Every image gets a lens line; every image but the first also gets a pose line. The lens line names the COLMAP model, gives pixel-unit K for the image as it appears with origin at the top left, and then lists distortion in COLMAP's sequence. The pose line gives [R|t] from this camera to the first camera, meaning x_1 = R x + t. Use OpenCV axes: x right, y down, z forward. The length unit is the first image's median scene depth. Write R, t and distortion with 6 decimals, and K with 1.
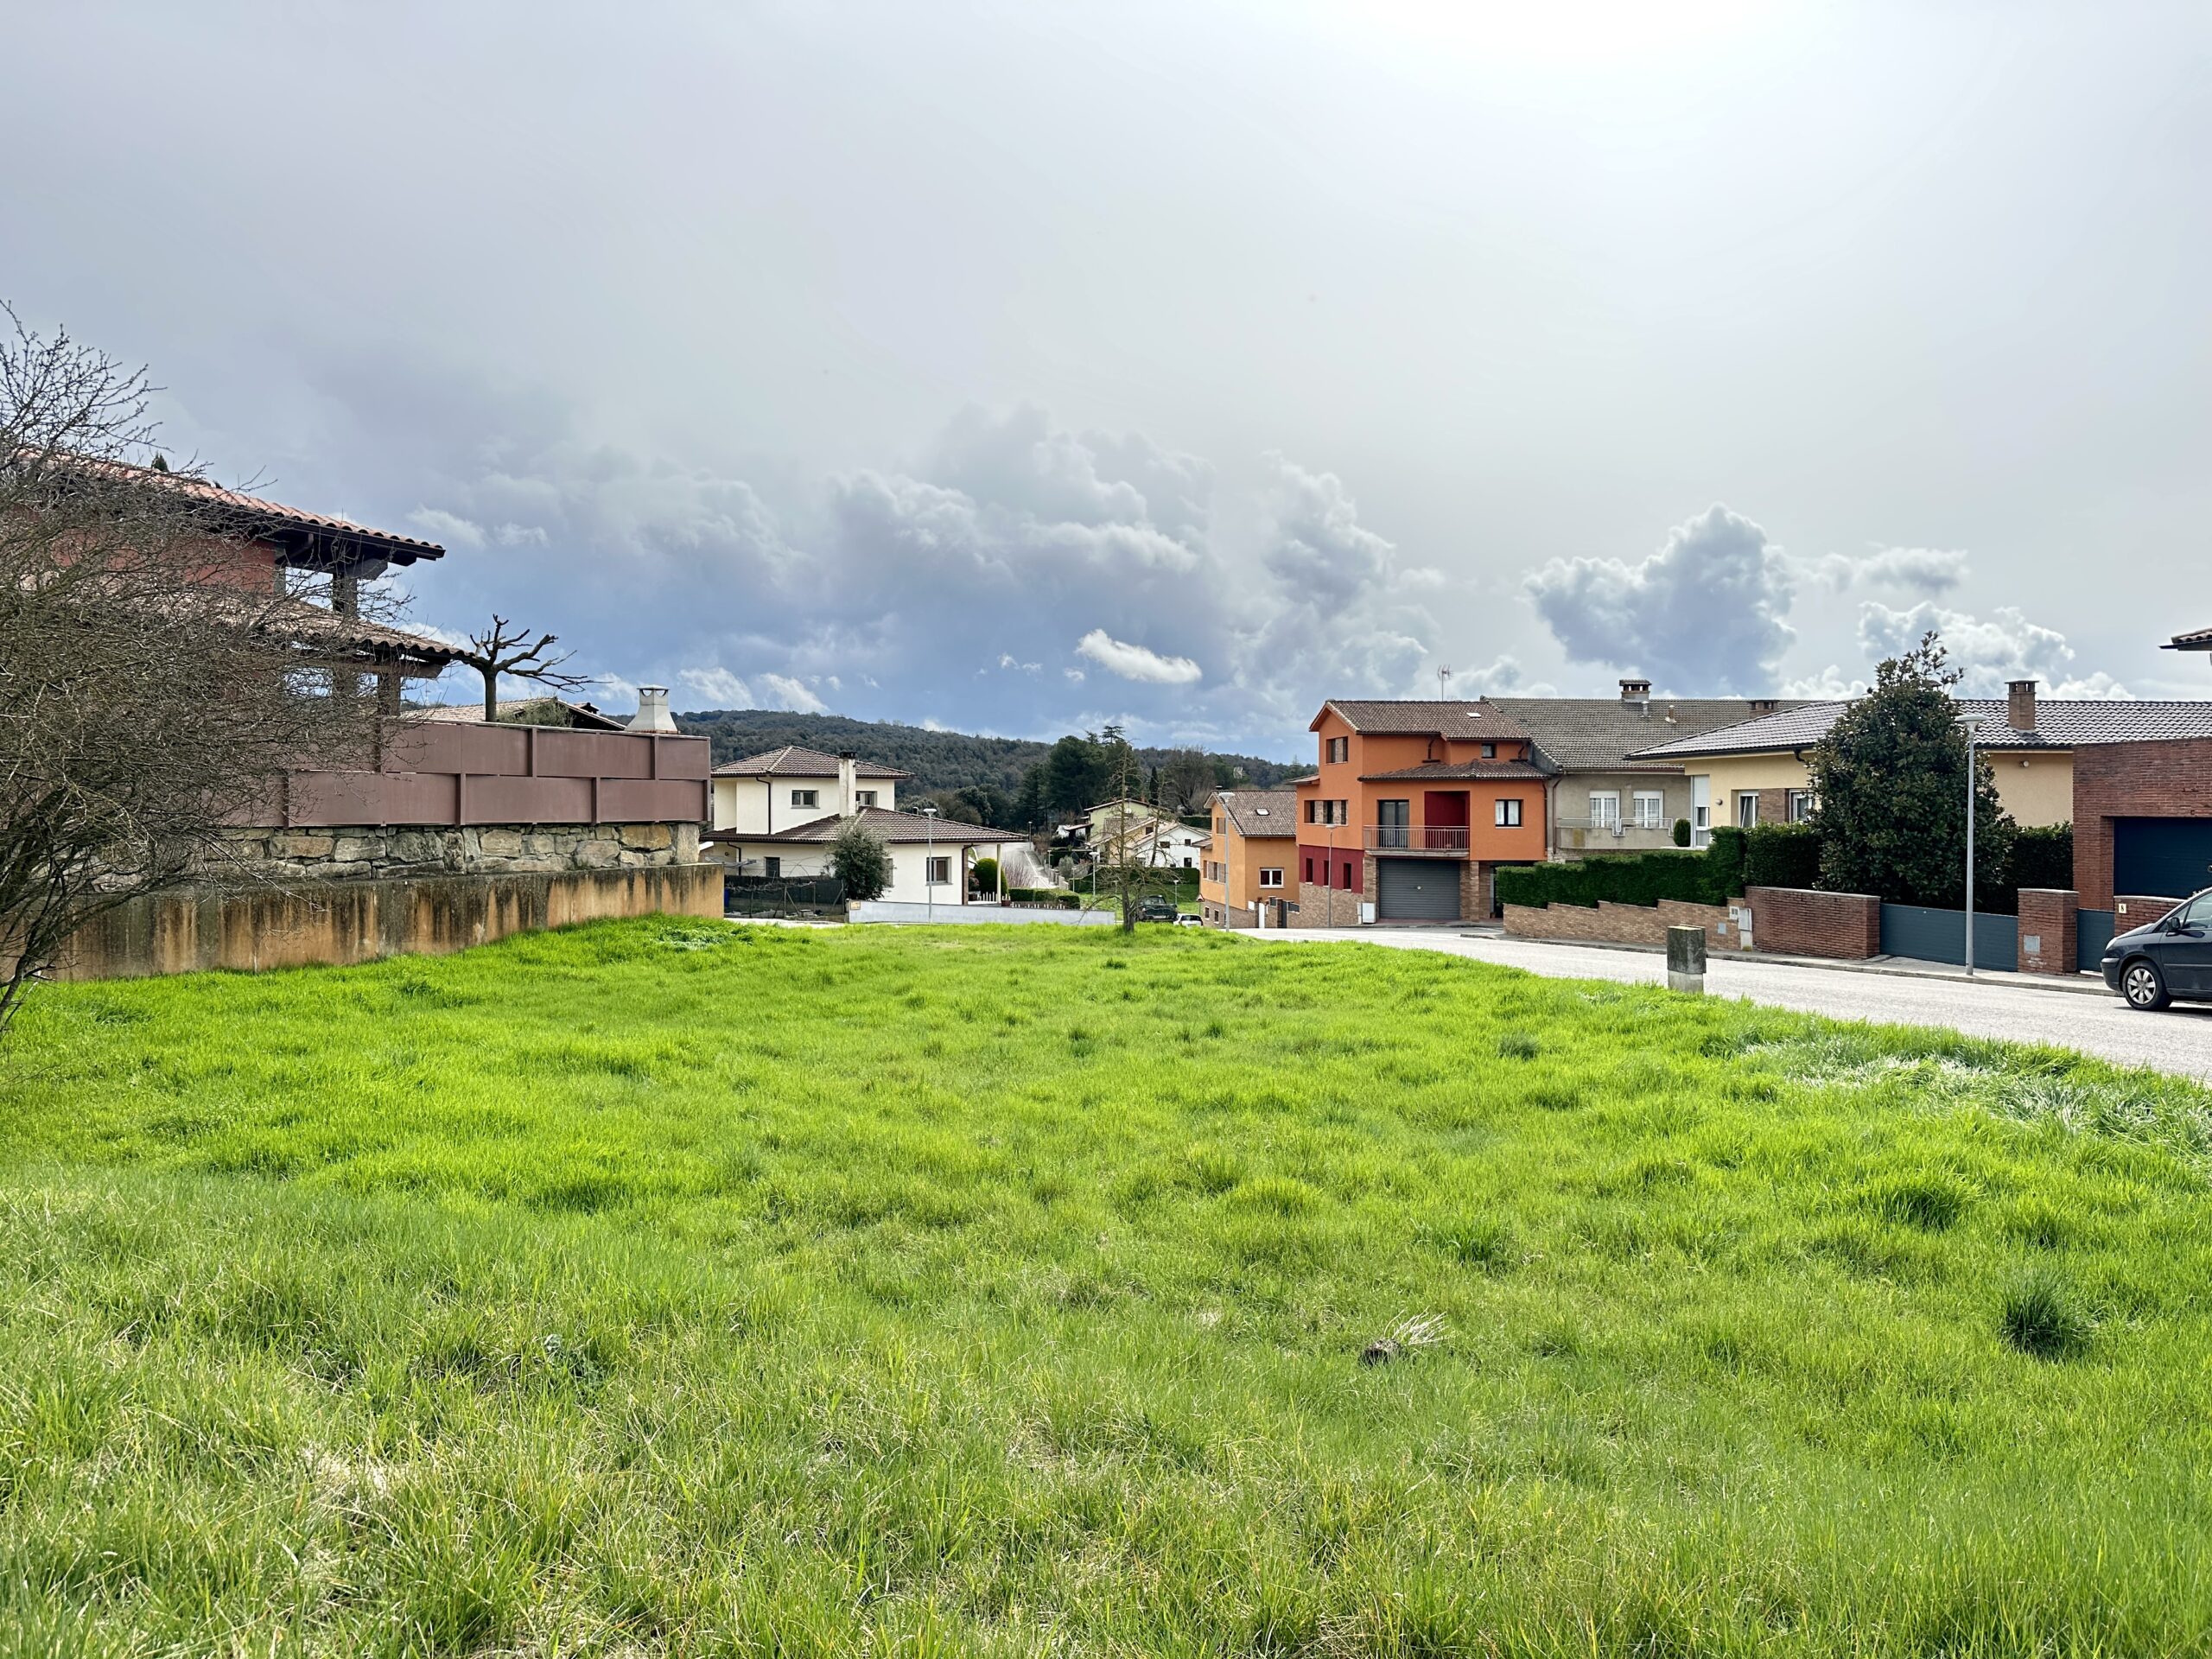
lens RADIAL K [[1539.6, 0, 1112.8], [0, 1539.6, 808.3], [0, 0, 1]] dist [0.125554, -0.165266]
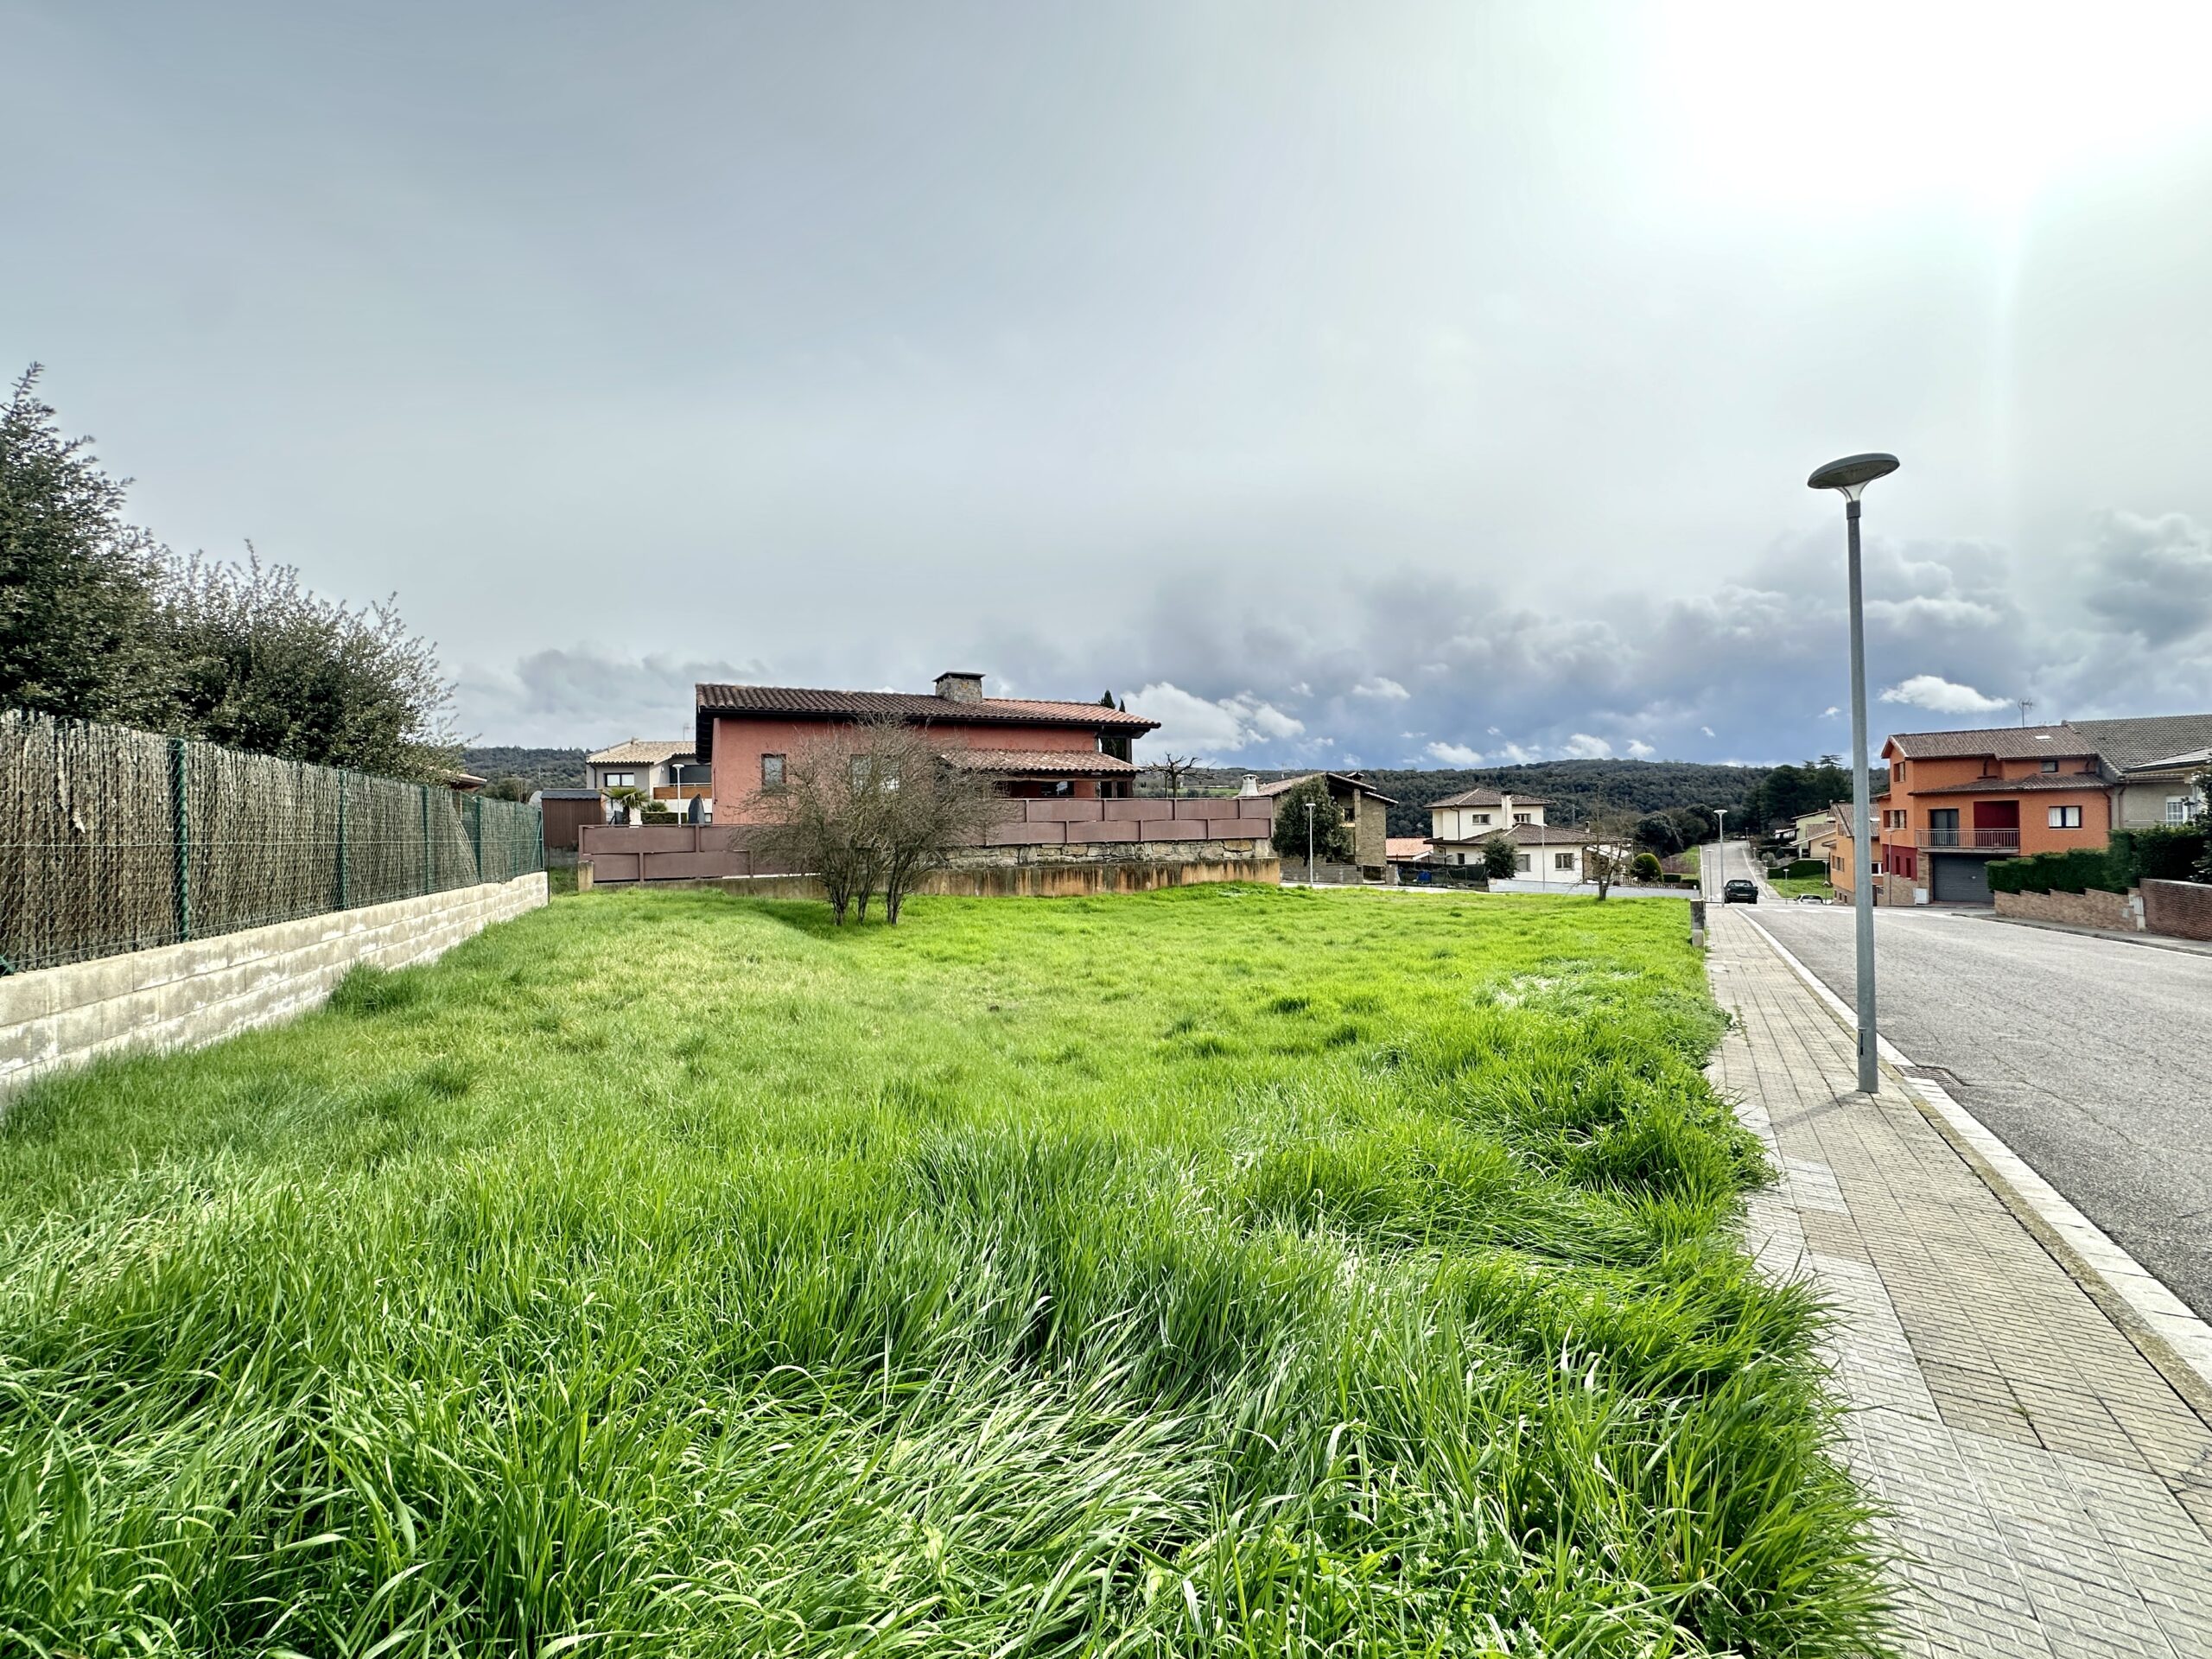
lens RADIAL K [[883.2, 0, 1106.0], [0, 883.2, 829.5], [0, 0, 1]] dist [0.009500, 0.000048]
pose [[0.755155, -0.017611, -0.655310, 0.158924], [0.021506, 0.999767, -0.002085, -0.002150], [0.655194, -0.012518, 0.755357, -0.023968]]
